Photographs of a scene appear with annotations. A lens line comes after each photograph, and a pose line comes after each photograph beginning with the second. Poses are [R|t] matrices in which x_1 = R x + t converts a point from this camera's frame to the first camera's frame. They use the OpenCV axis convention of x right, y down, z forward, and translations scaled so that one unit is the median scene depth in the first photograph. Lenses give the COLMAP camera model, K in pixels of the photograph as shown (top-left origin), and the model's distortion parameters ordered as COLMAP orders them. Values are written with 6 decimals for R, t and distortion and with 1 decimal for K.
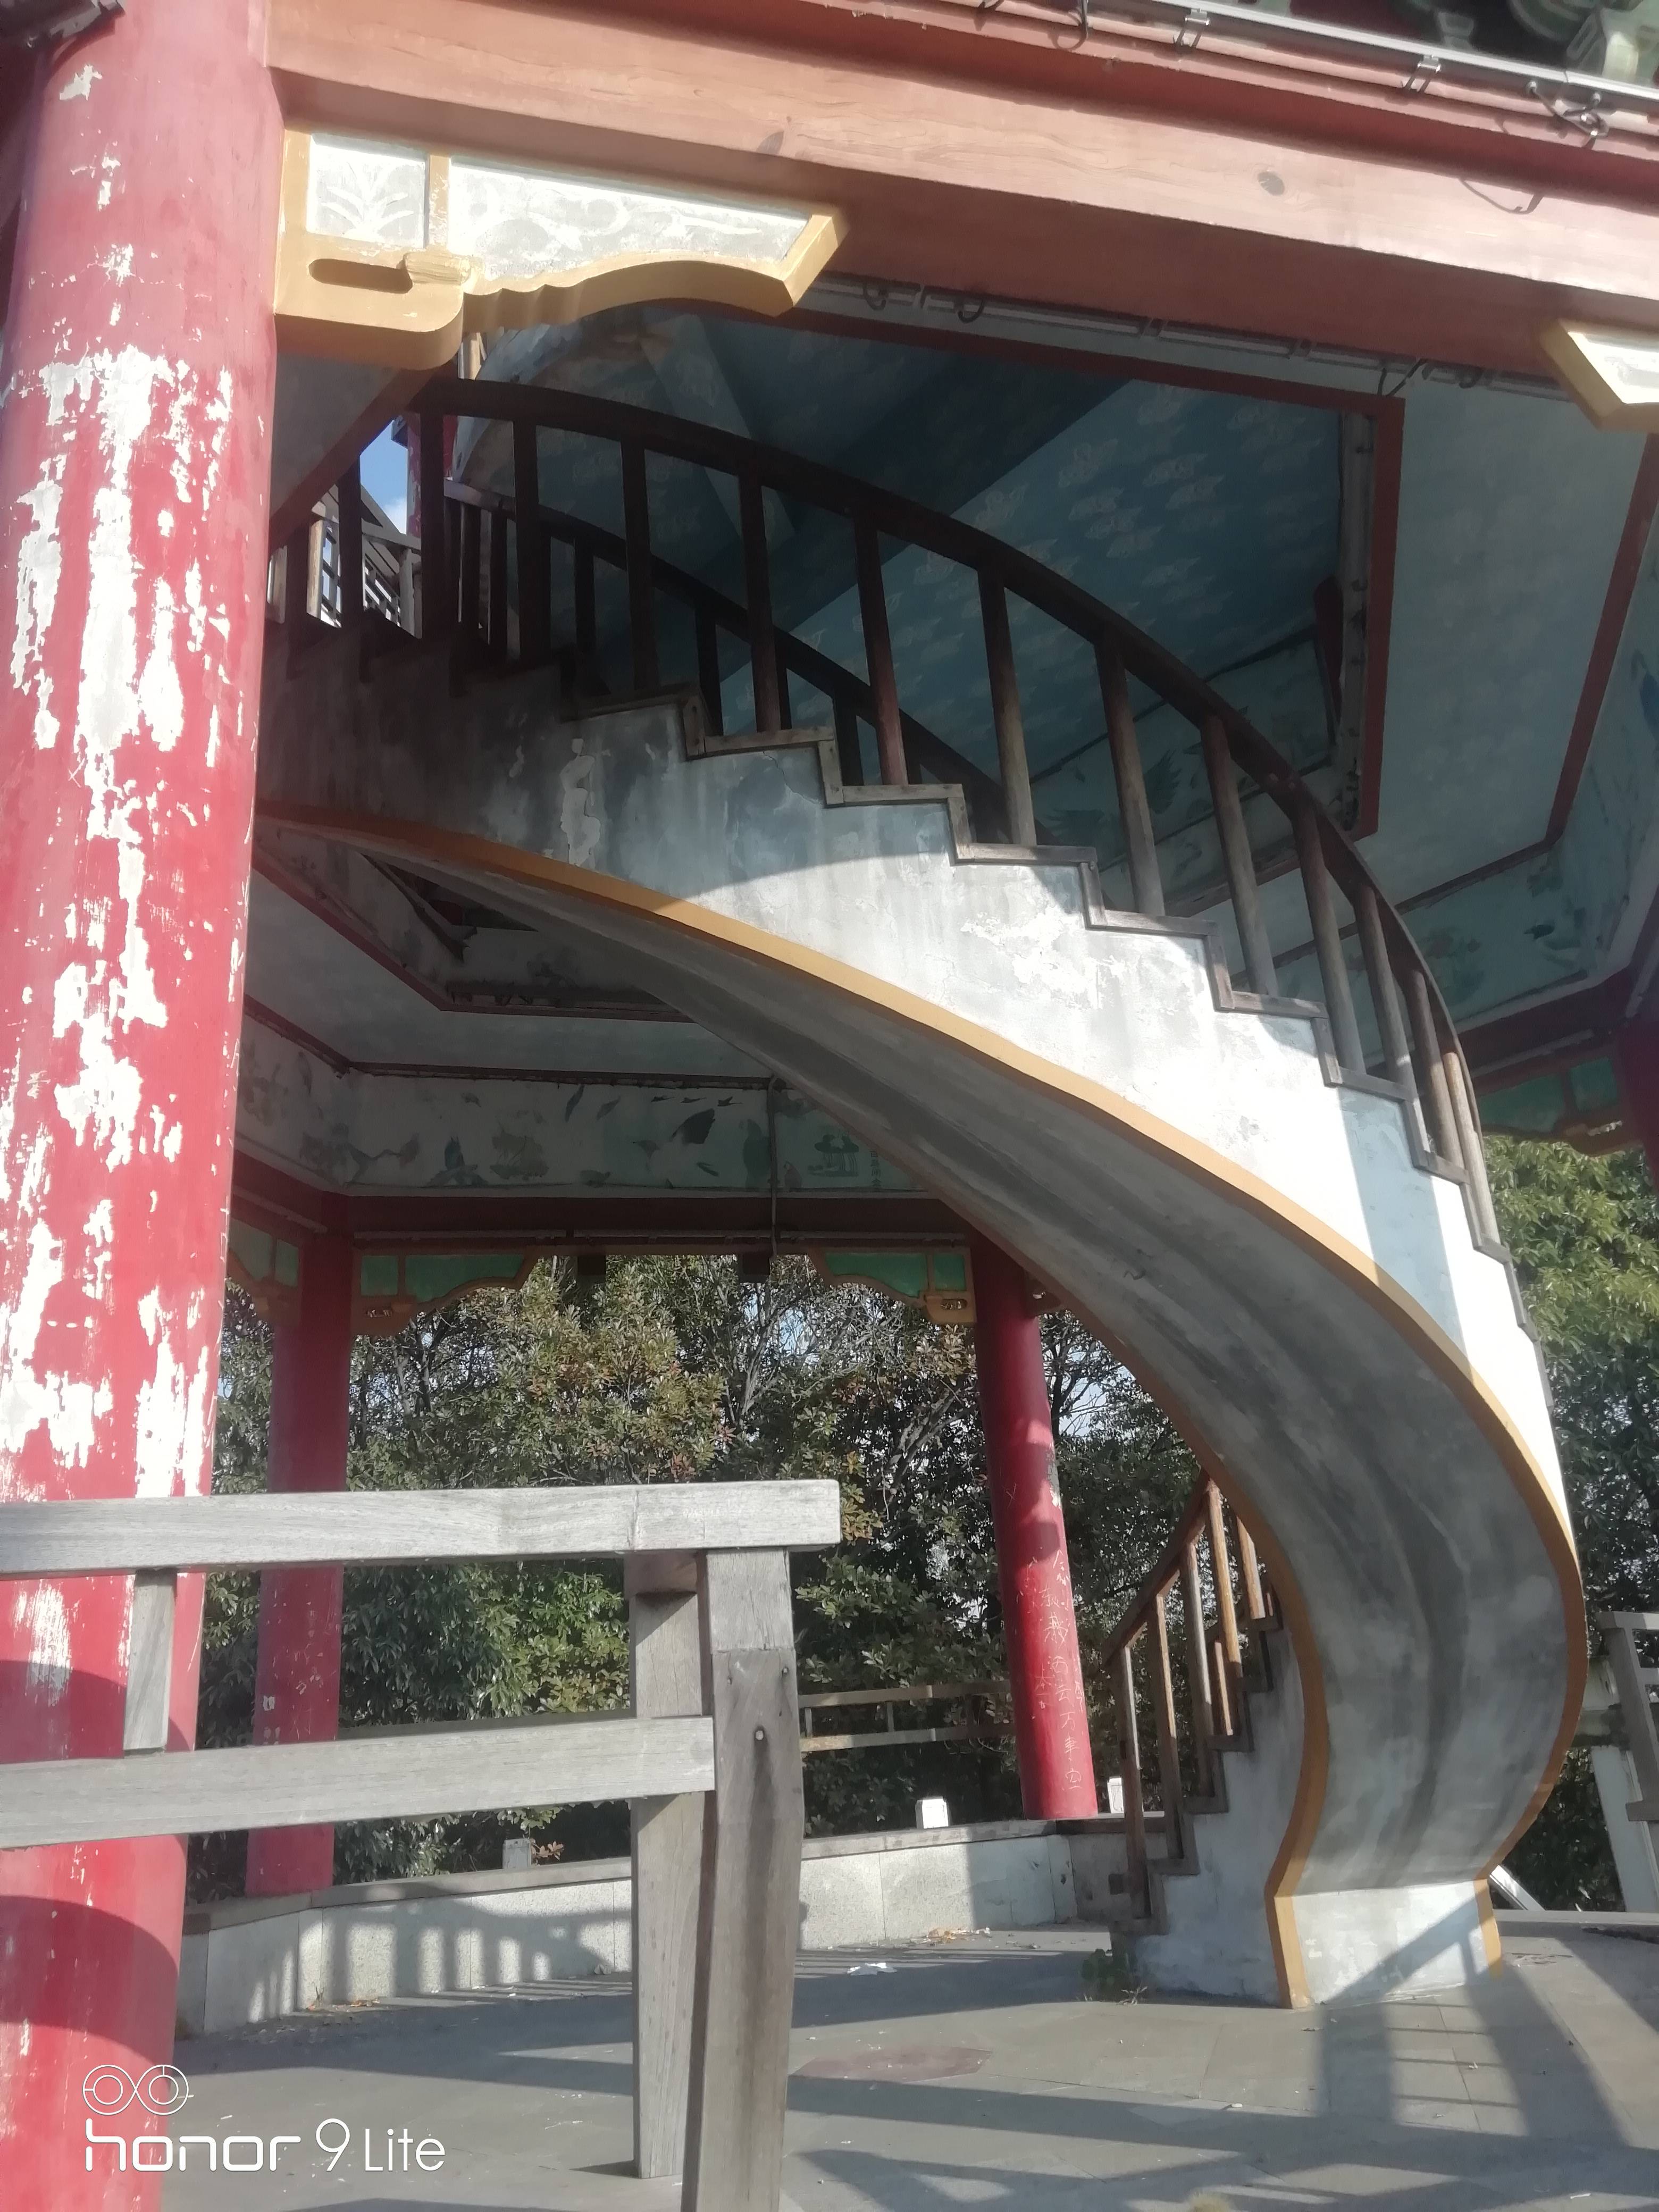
lens RADIAL K [[1648.0, 0, 818.7], [0, 1648.0, 1106.7], [0, 0, 1]] dist [0.057164, -0.073271]
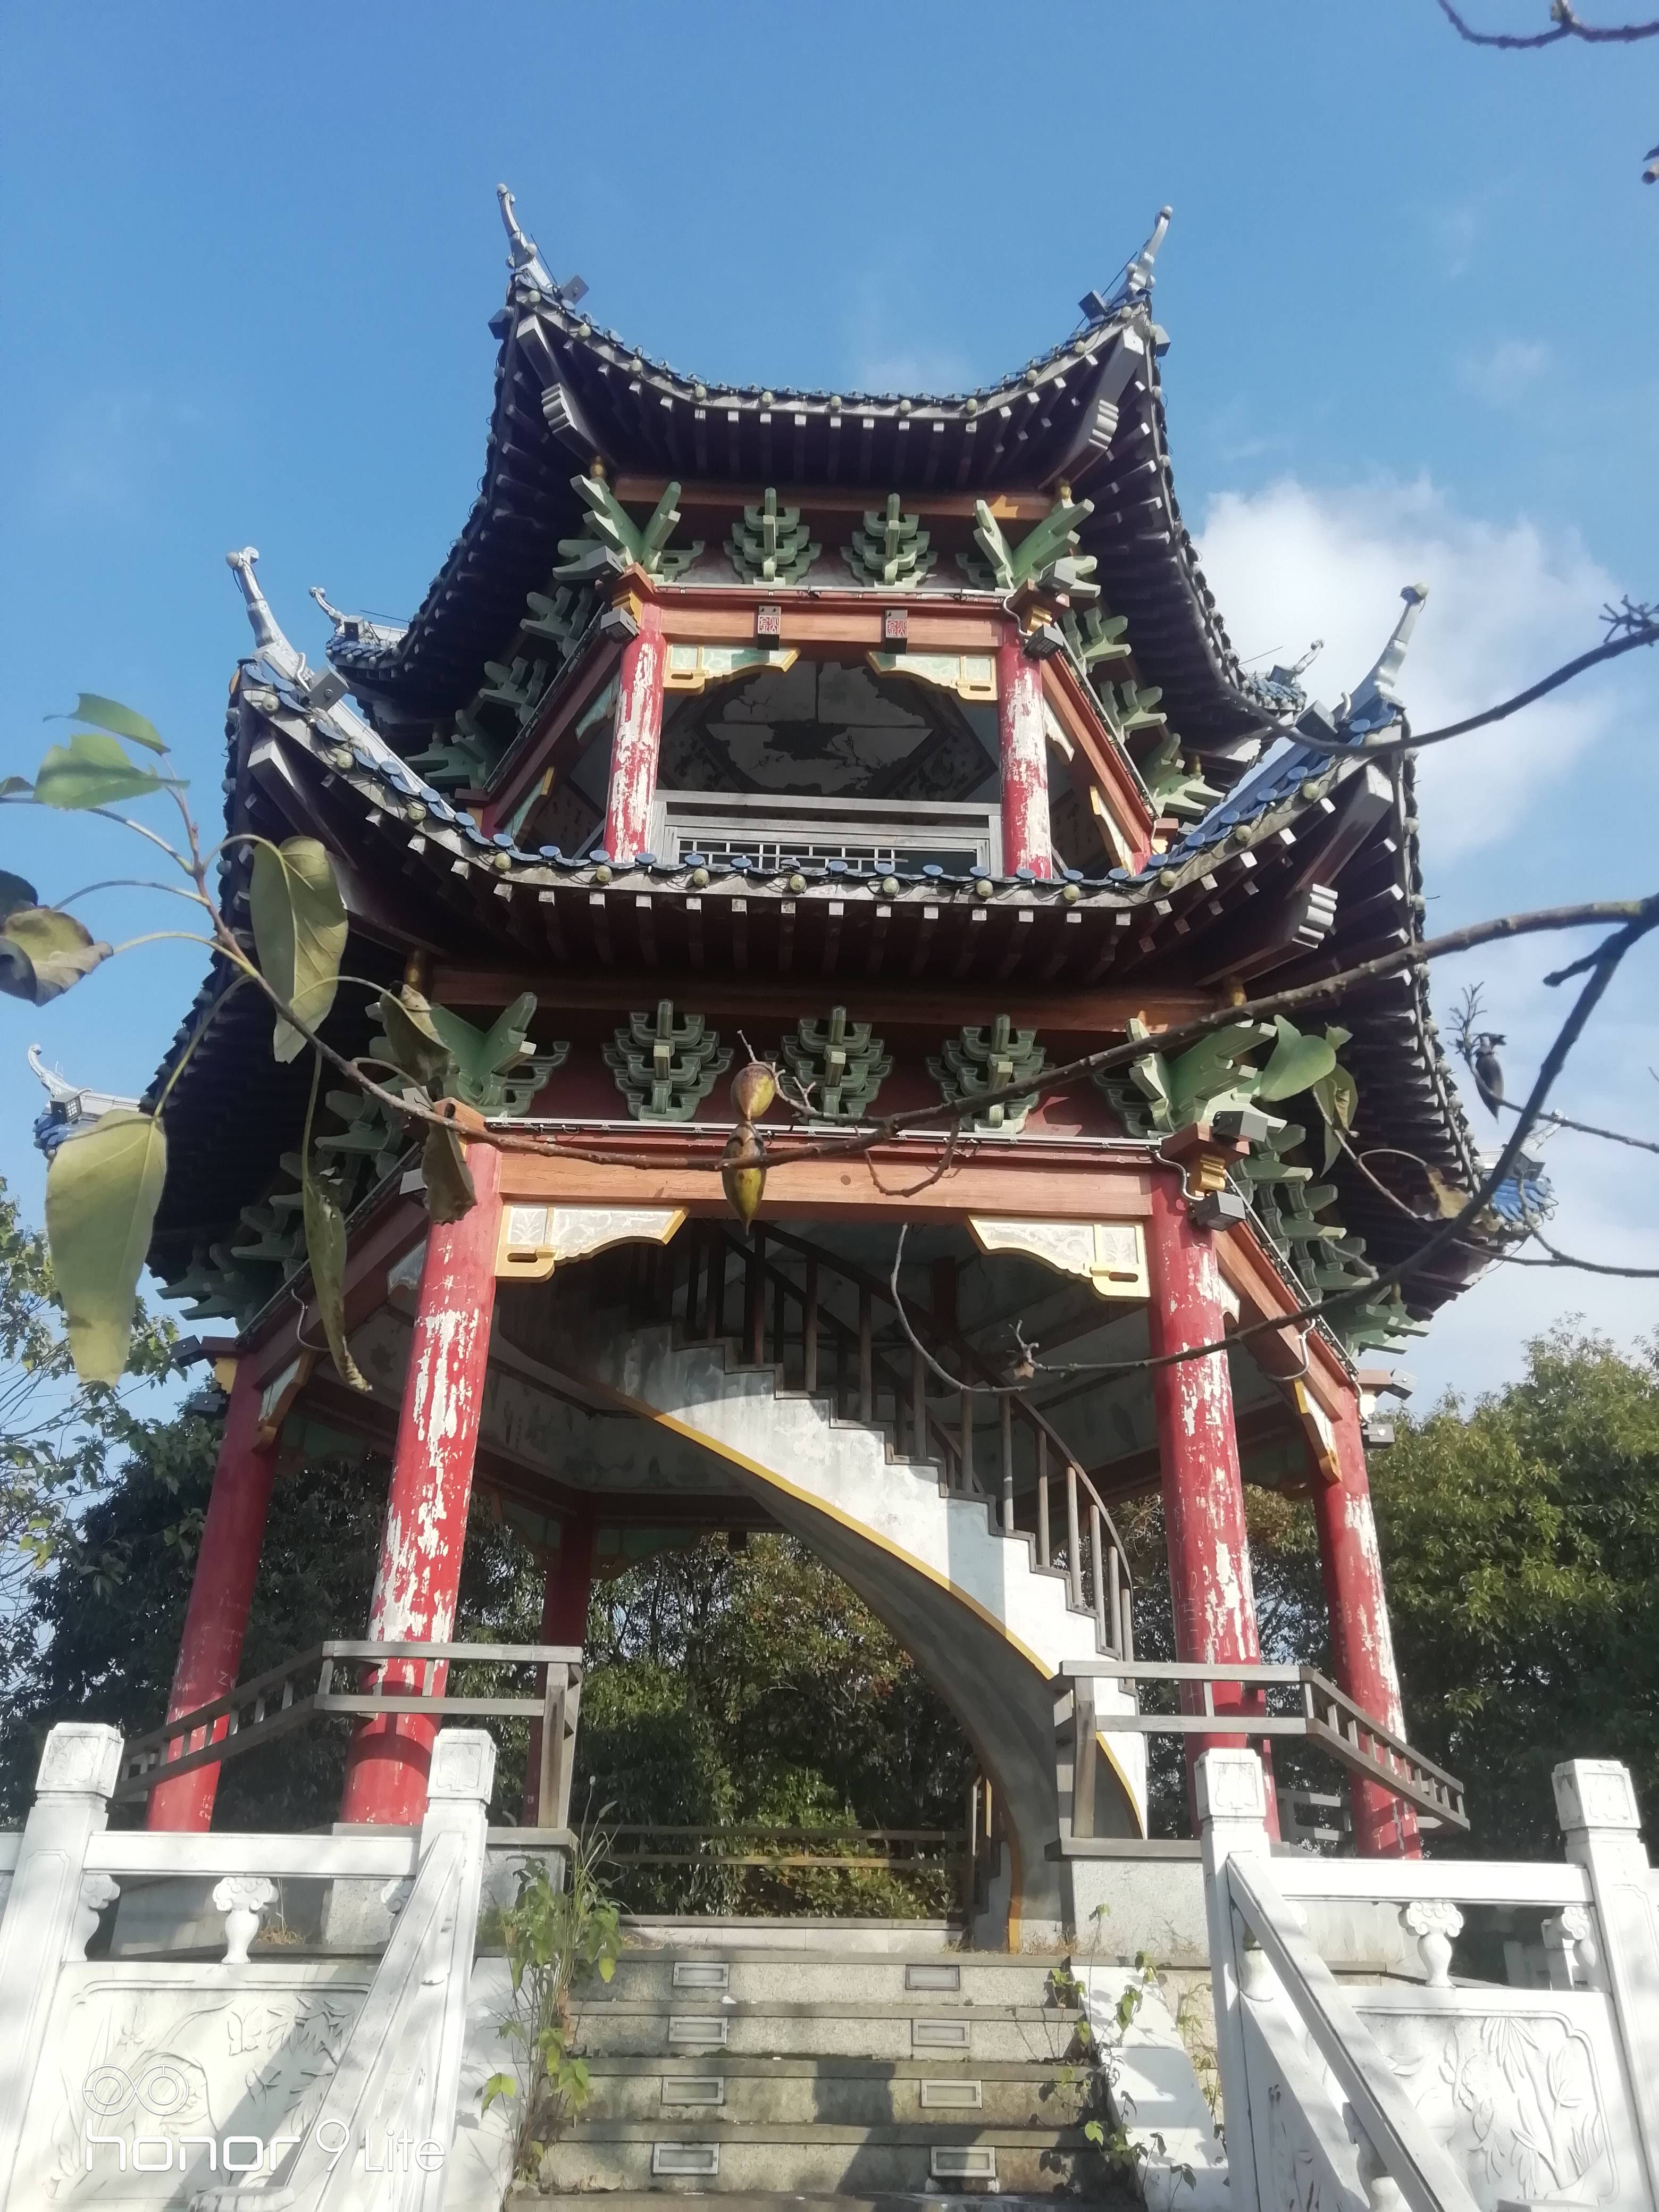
lens RADIAL K [[1672.1, 0, 822.5], [0, 1672.1, 1088.4], [0, 0, 1]] dist [0.055478, -0.009915]
pose [[0.976933, -0.019062, -0.212693, 0.688541], [-0.009951, 0.990863, -0.134507, -0.273757], [0.213314, 0.133521, 0.967817, -1.432323]]
